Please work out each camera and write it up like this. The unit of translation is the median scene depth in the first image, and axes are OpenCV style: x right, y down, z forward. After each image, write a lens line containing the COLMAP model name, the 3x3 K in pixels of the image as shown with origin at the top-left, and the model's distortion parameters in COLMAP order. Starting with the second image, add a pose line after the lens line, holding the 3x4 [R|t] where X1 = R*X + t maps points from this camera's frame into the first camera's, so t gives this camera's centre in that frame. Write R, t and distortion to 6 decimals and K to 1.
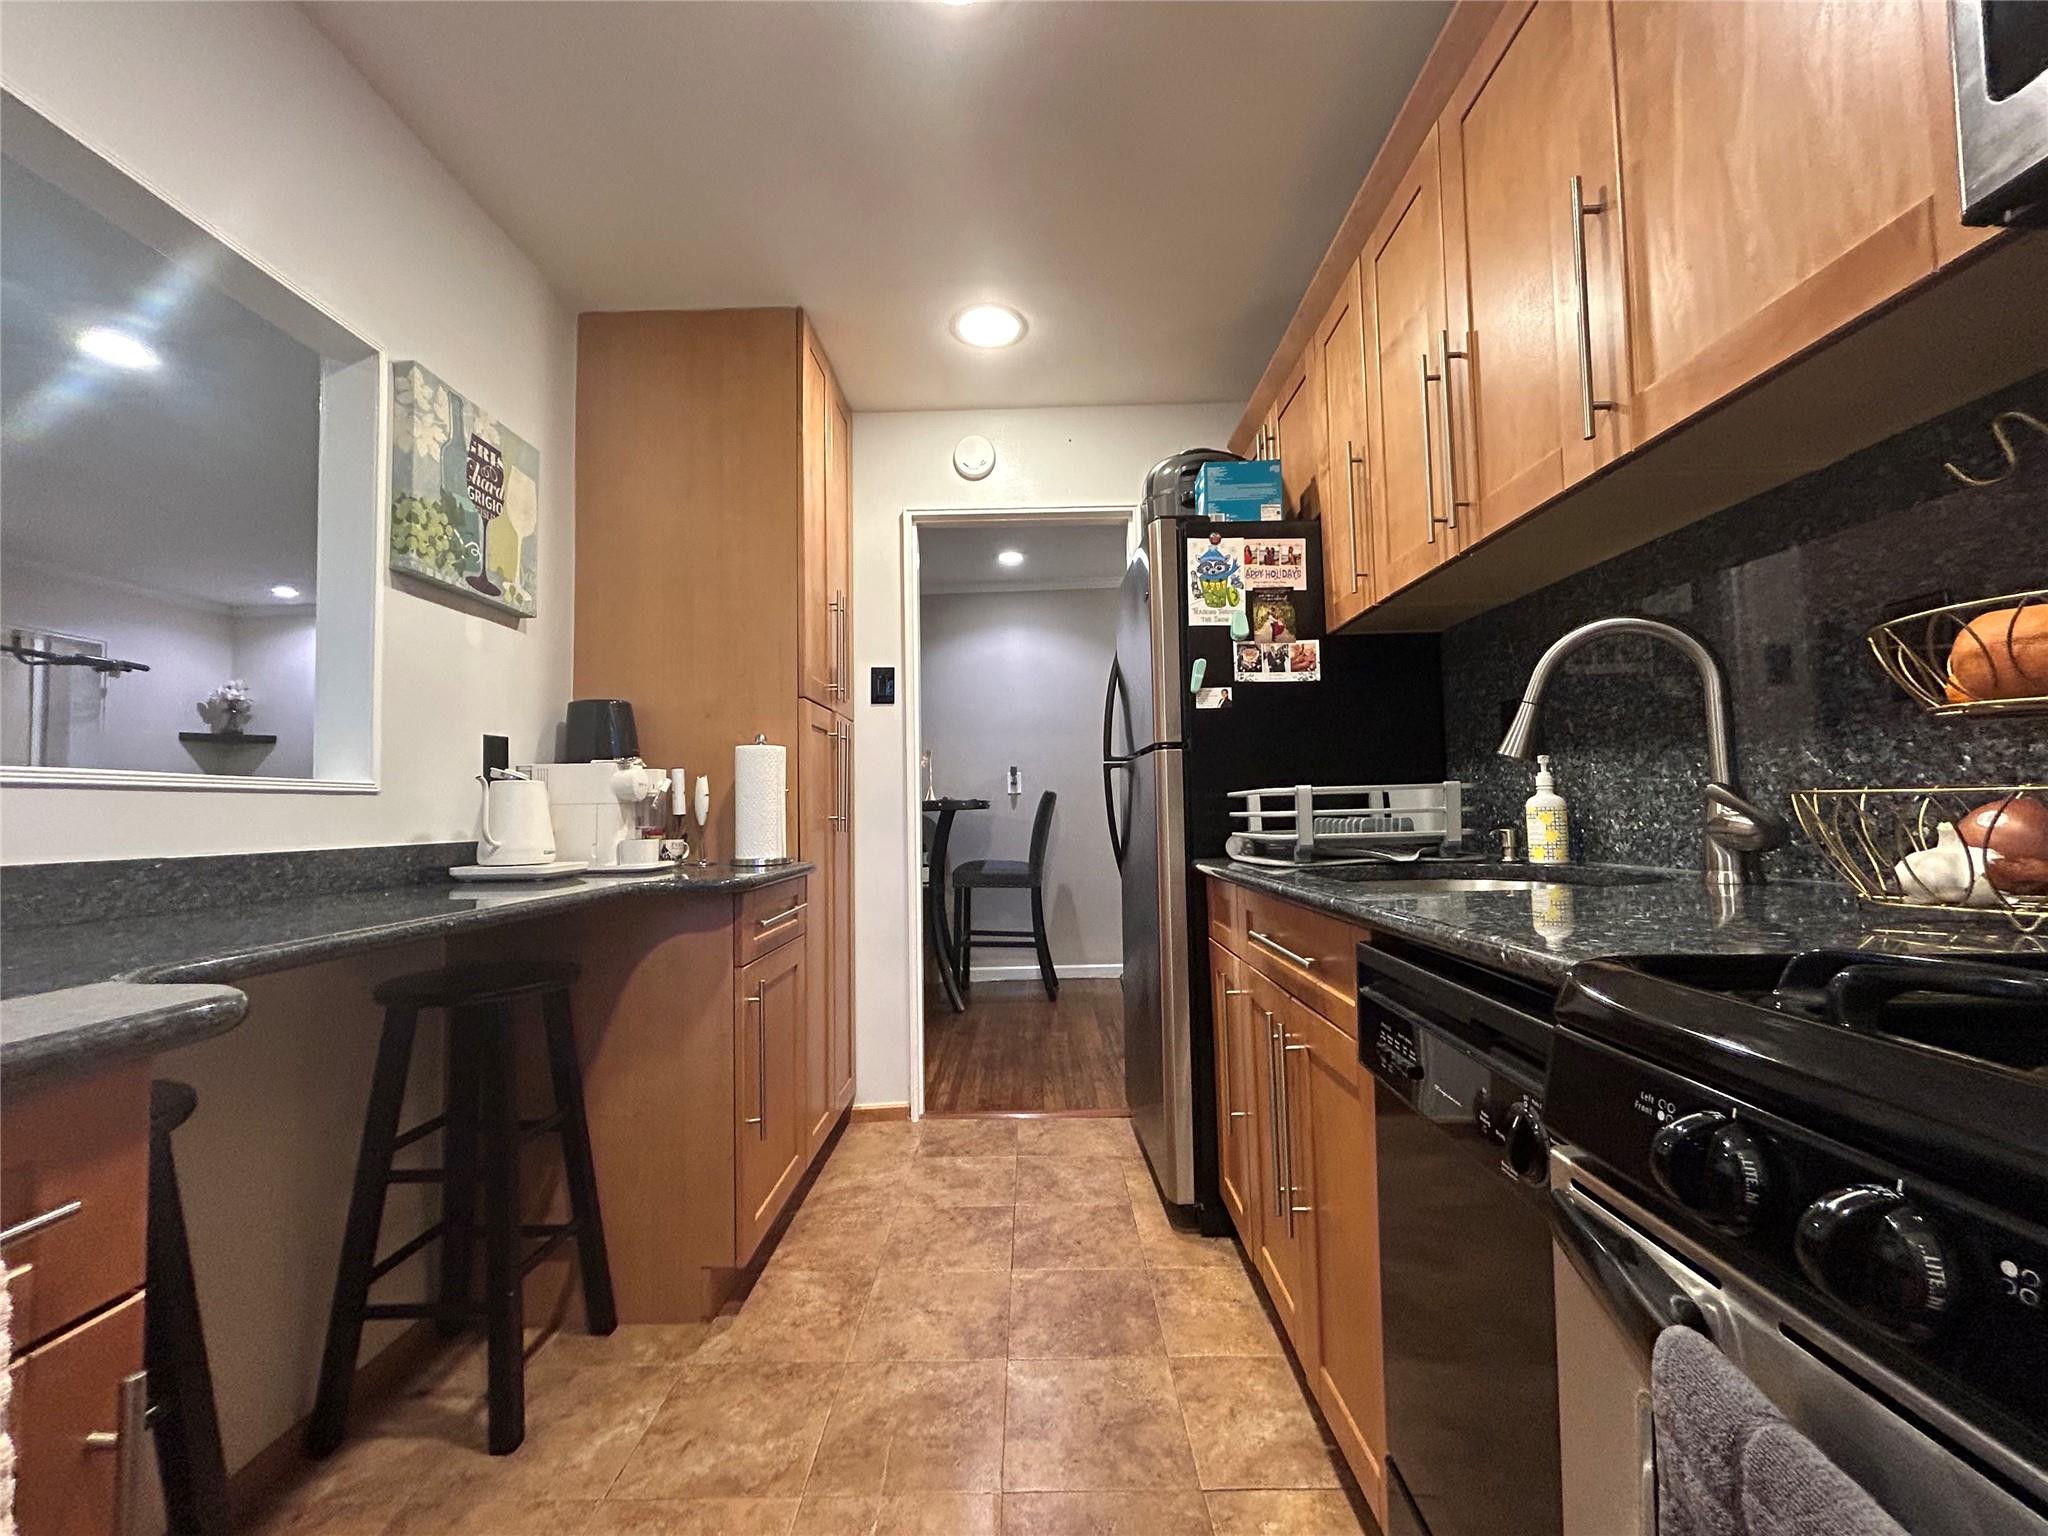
lens RADIAL K [[826.1, 0, 1019.9], [0, 826.1, 760.7], [0, 0, 1]] dist [-0.003399, 0.001150]
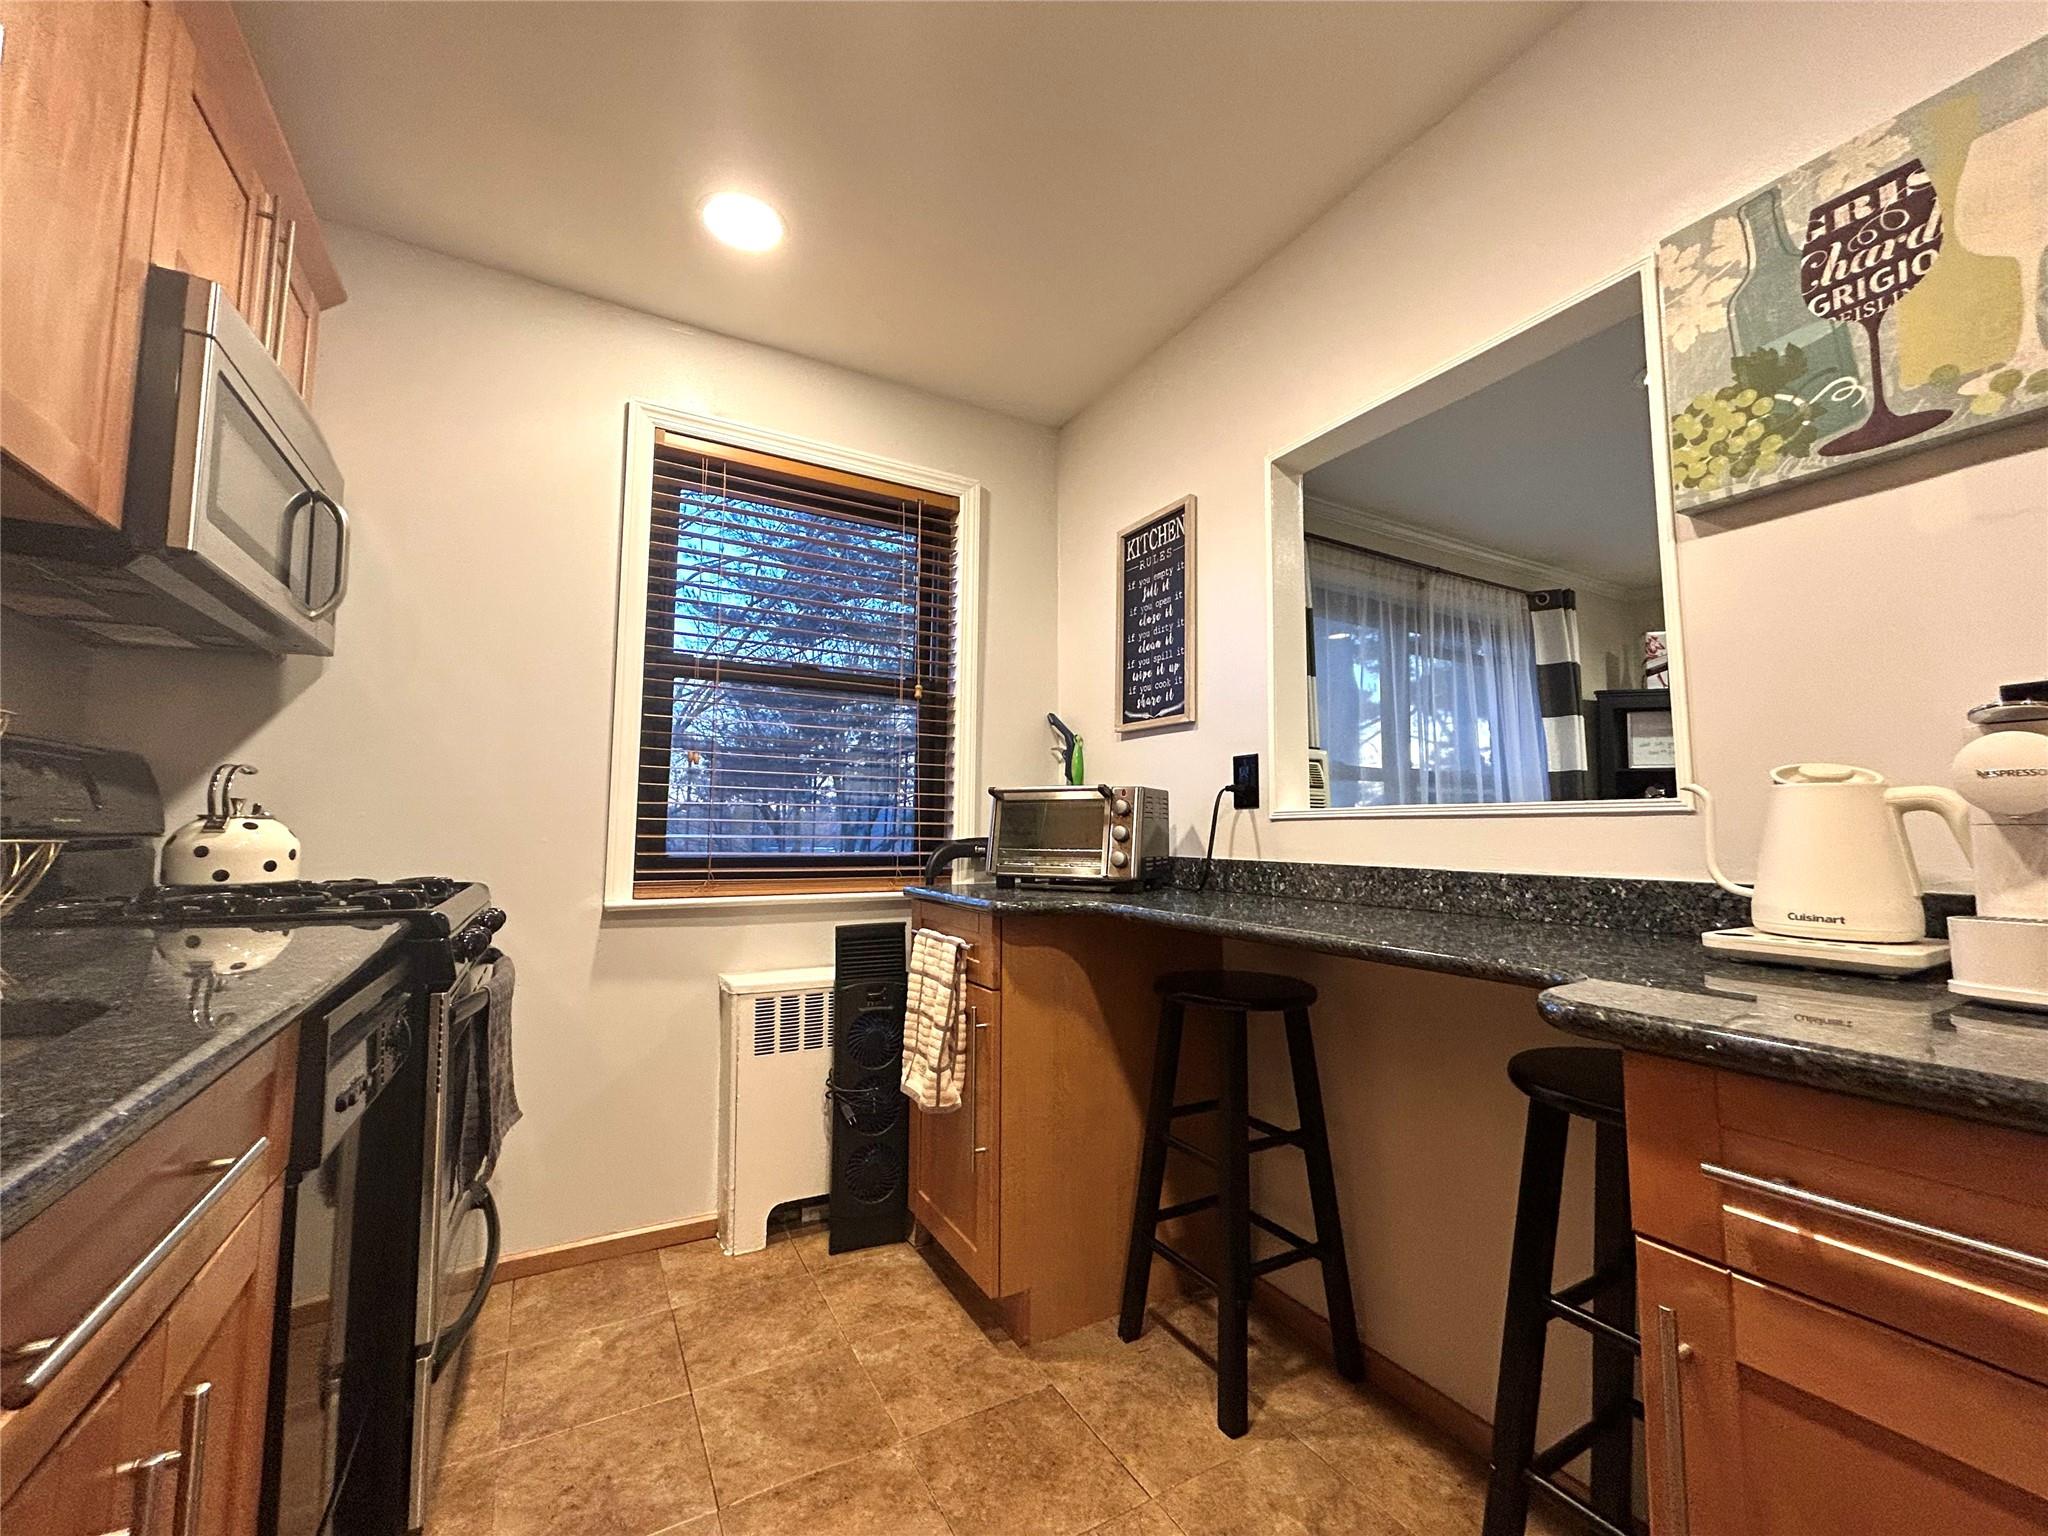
lens RADIAL K [[826.1, 0, 1021.1], [0, 826.1, 768.3], [0, 0, 1]] dist [-0.003399, 0.001150]
pose [[-0.867050, -0.024931, -0.497597, 0.127174], [0.039488, 0.992167, -0.118515, 0.056085], [0.496654, -0.122408, -0.859274, 1.154446]]
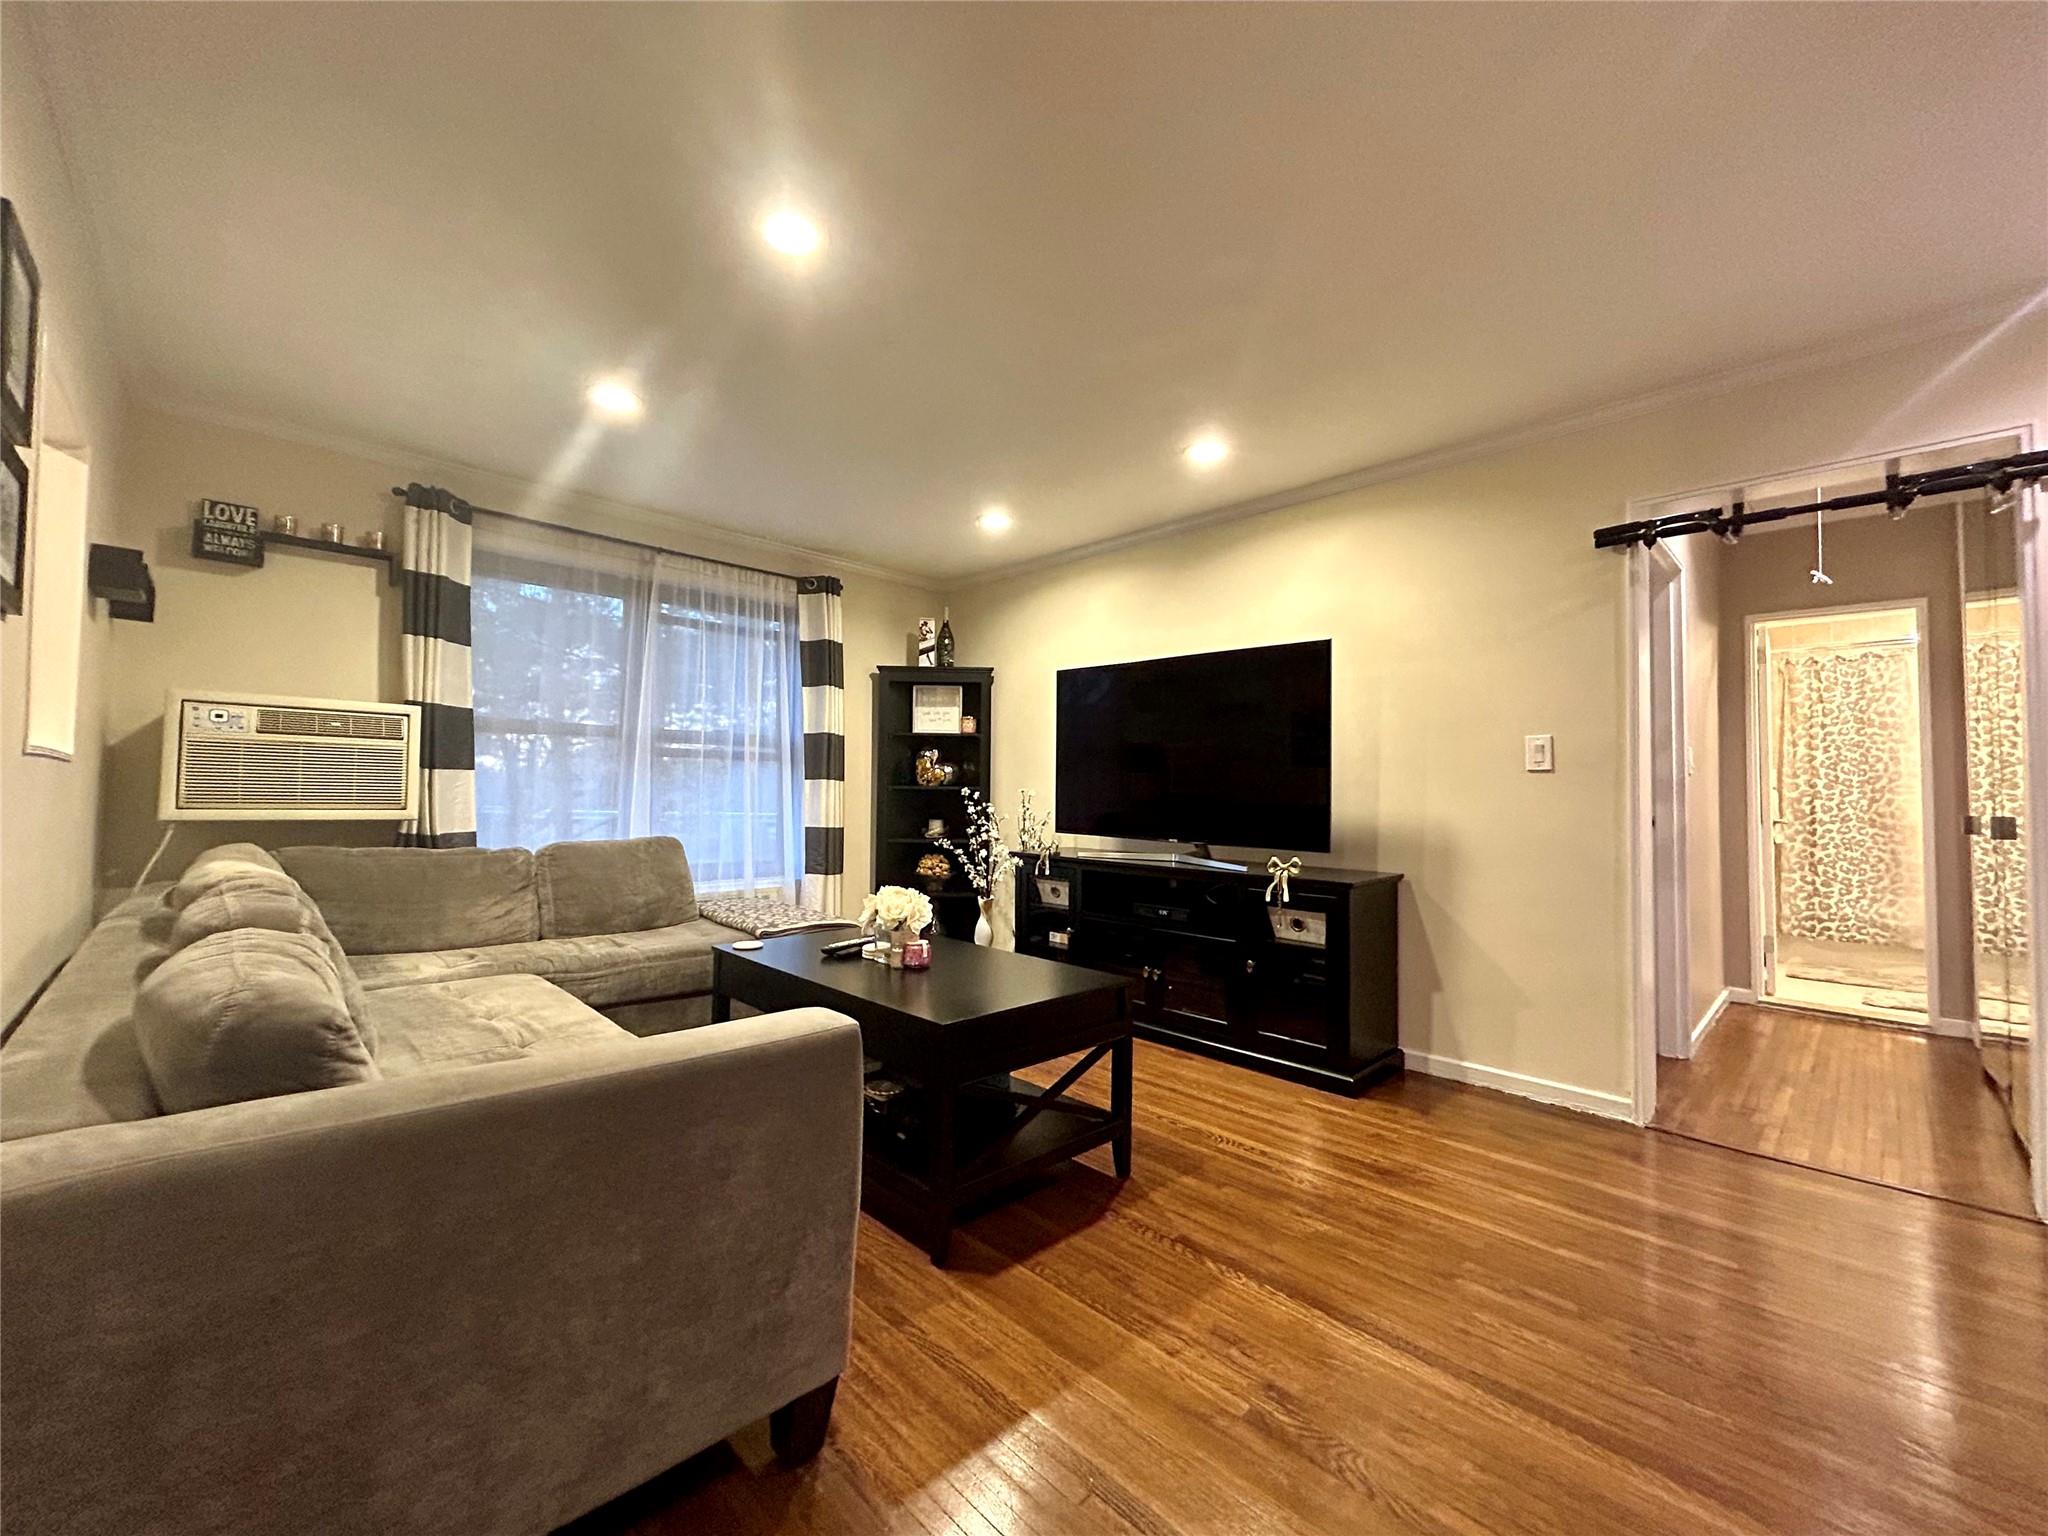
lens RADIAL K [[826.1, 0, 1021.0], [0, 826.1, 771.8], [0, 0, 1]] dist [-0.003399, 0.001150]
pose [[-0.707499, -0.009819, -0.706646, -0.858103], [0.043066, 0.997446, -0.056978, 0.151604], [0.705401, -0.070744, -0.705269, 2.225109]]
